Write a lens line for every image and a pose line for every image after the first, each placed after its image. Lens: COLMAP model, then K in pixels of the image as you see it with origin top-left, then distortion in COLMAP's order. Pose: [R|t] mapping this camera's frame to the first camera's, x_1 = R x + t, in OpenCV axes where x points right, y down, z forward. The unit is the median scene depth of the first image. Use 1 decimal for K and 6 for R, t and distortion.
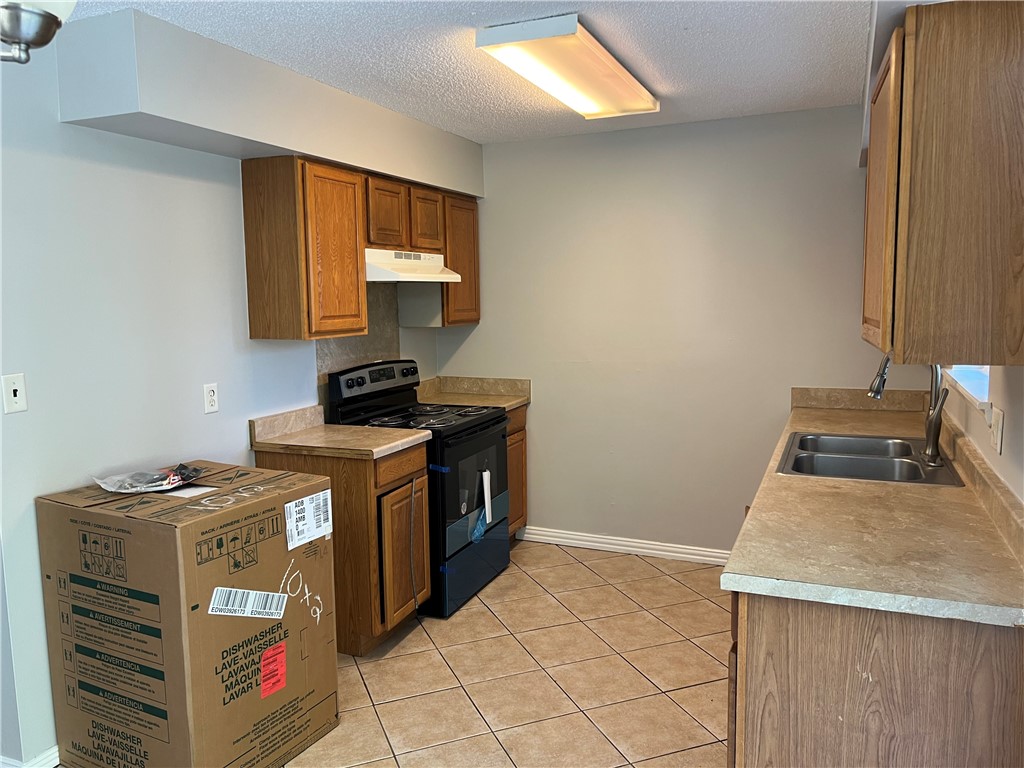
lens RADIAL K [[776.9, 0, 509.6], [0, 776.9, 379.3], [0, 0, 1]] dist [0.035984, -0.047372]
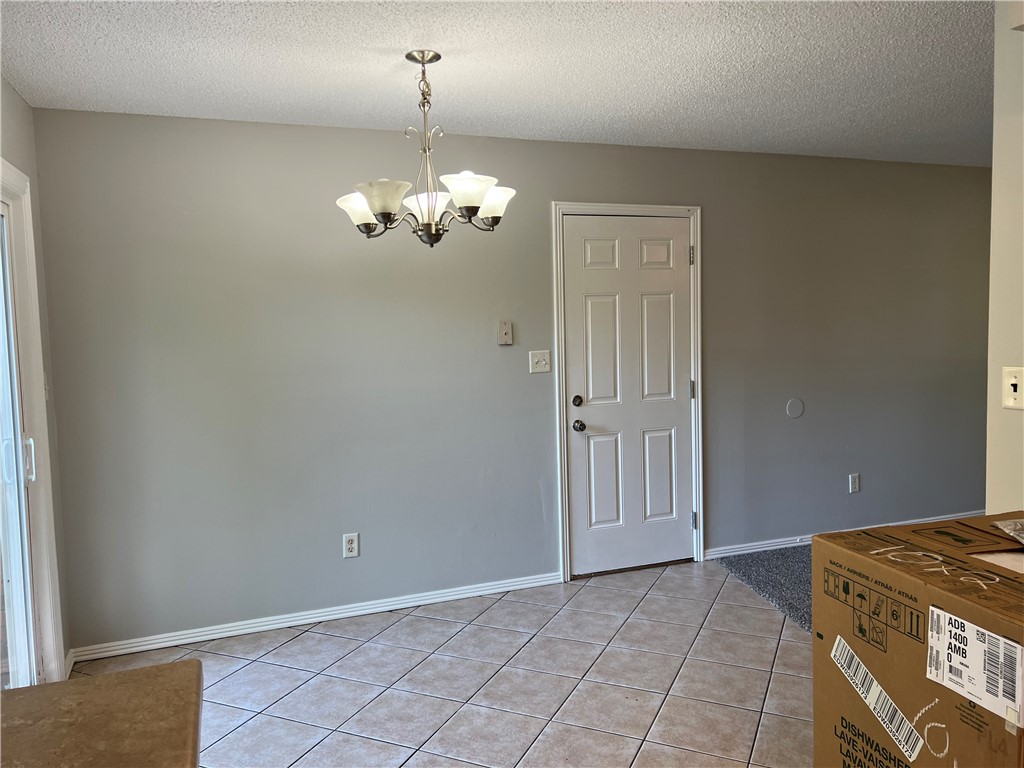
lens RADIAL K [[776.9, 0, 511.6], [0, 776.9, 389.2], [0, 0, 1]] dist [0.035984, -0.047372]
pose [[-0.726739, 0.099224, -0.679710, 0.378964], [-0.036347, 0.982572, 0.182297, -0.117895], [0.685952, 0.157187, -0.710466, 1.187175]]
